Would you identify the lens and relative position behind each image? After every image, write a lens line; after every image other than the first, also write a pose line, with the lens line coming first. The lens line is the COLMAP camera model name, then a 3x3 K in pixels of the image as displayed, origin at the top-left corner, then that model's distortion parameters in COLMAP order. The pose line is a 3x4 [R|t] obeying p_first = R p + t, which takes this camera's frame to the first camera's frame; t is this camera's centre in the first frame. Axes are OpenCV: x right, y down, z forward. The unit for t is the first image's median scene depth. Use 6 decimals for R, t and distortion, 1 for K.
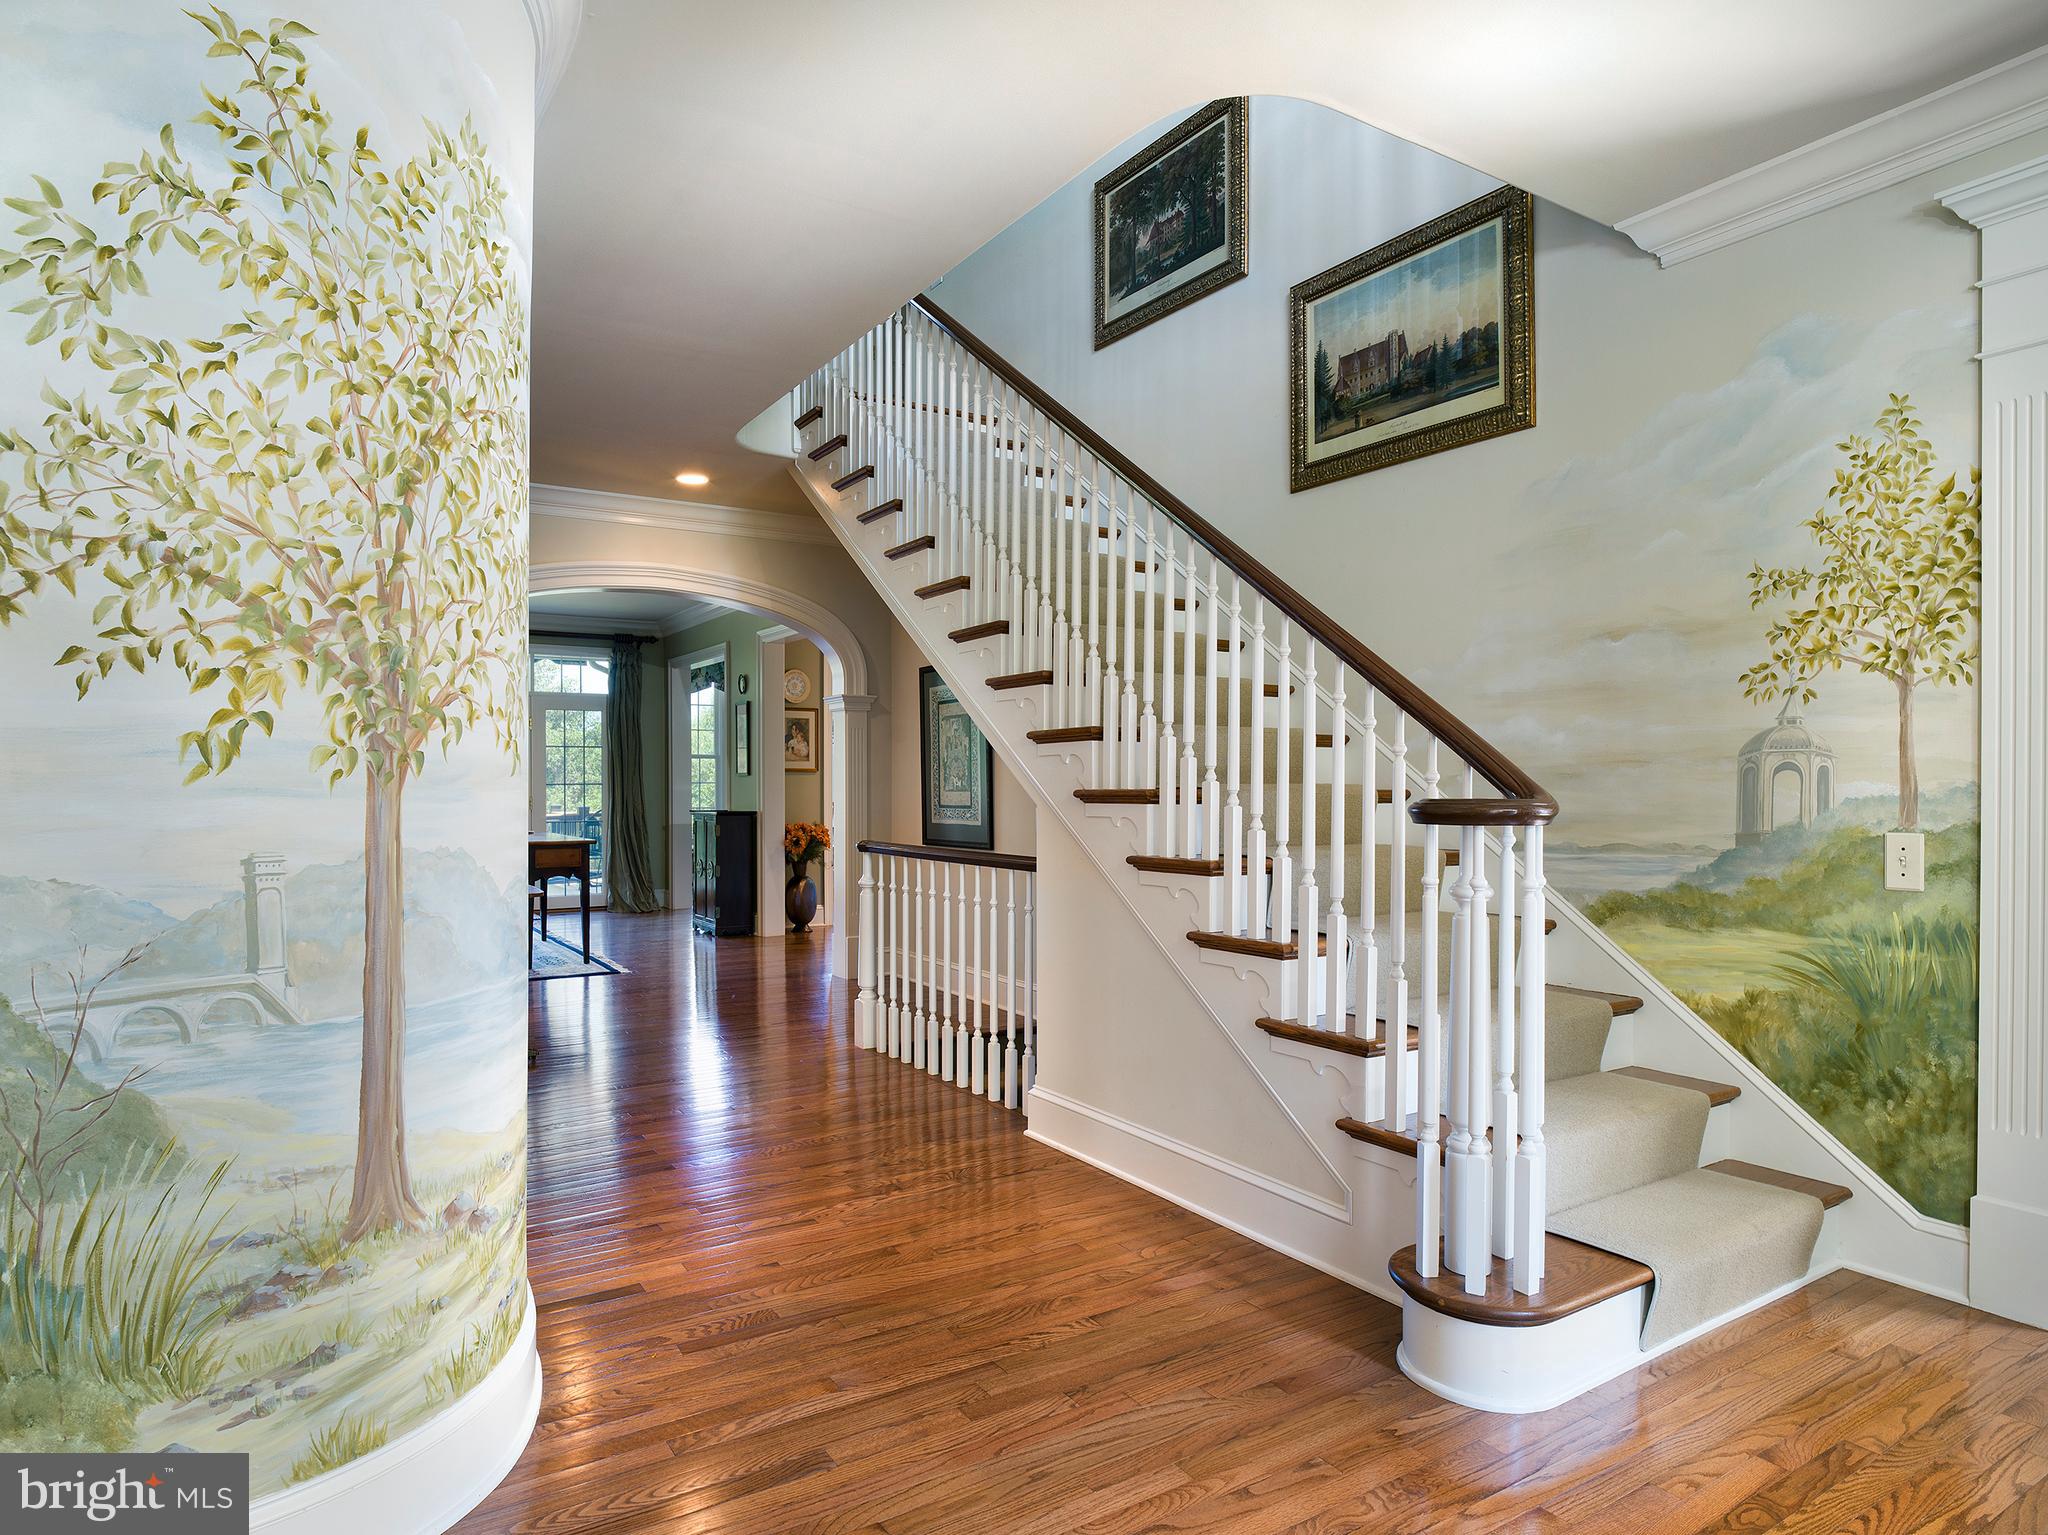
lens RADIAL K [[983.2, 0, 1087.7], [0, 983.2, 779.3], [0, 0, 1]] dist [0.000984, -0.009077]
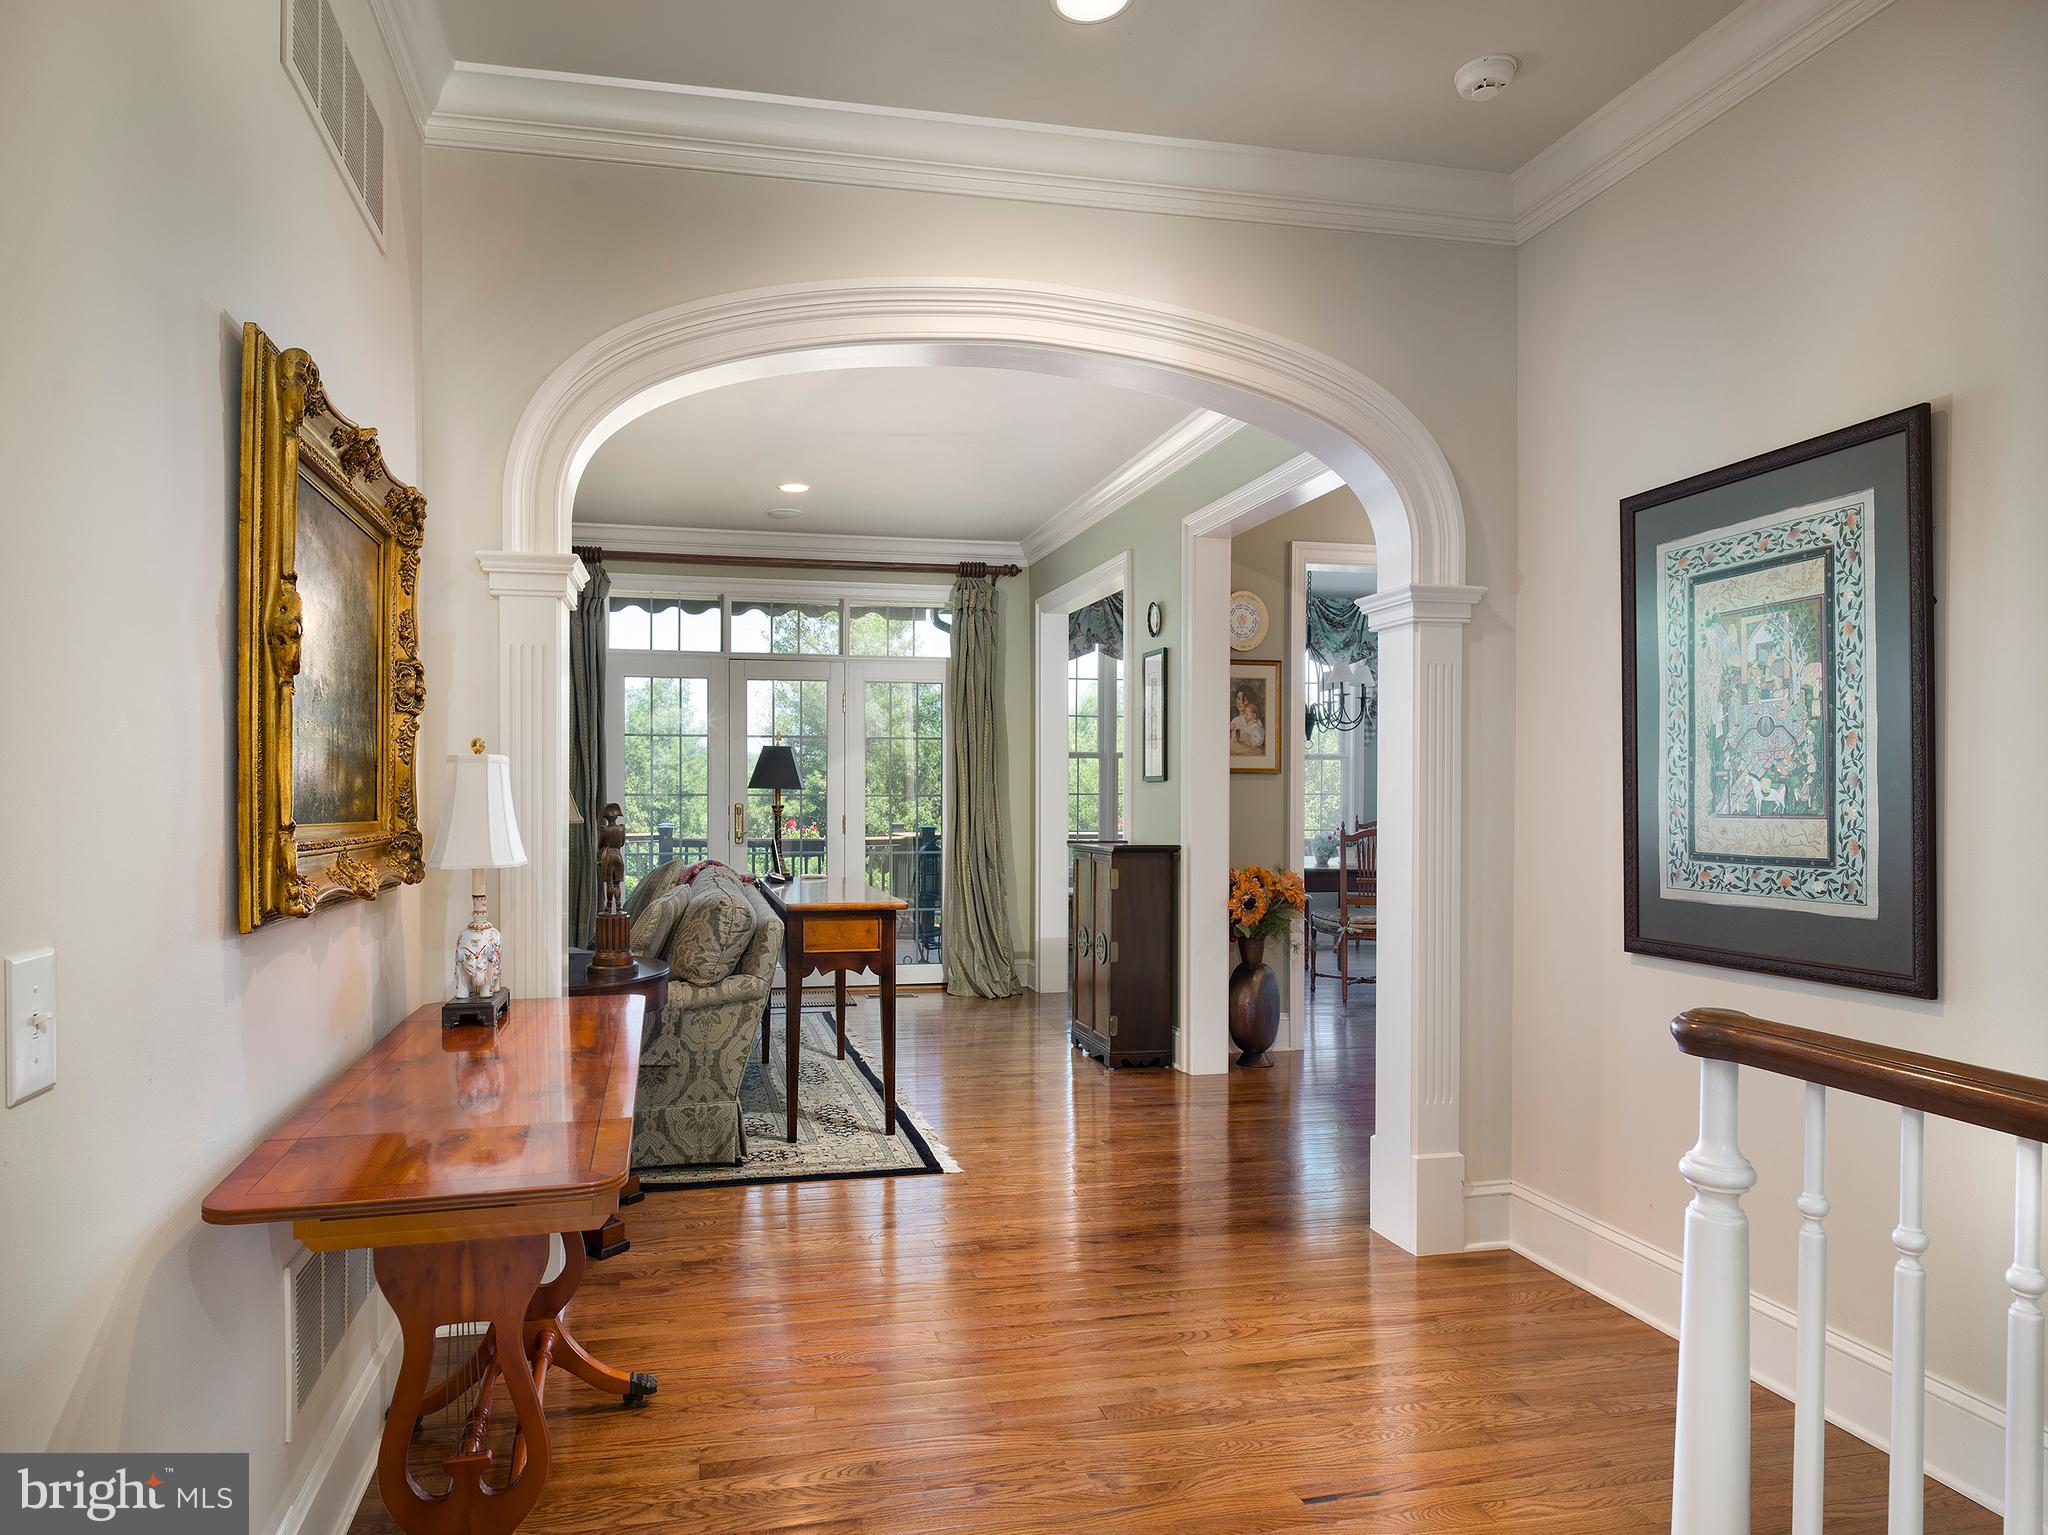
lens RADIAL K [[983.2, 0, 1087.7], [0, 983.2, 779.3], [0, 0, 1]] dist [0.000984, -0.009077]
pose [[0.938187, -0.001845, -0.346123, -0.217963], [-0.002714, 0.999916, -0.012685, 0.003153], [0.346117, 0.012840, 0.938103, 0.519490]]
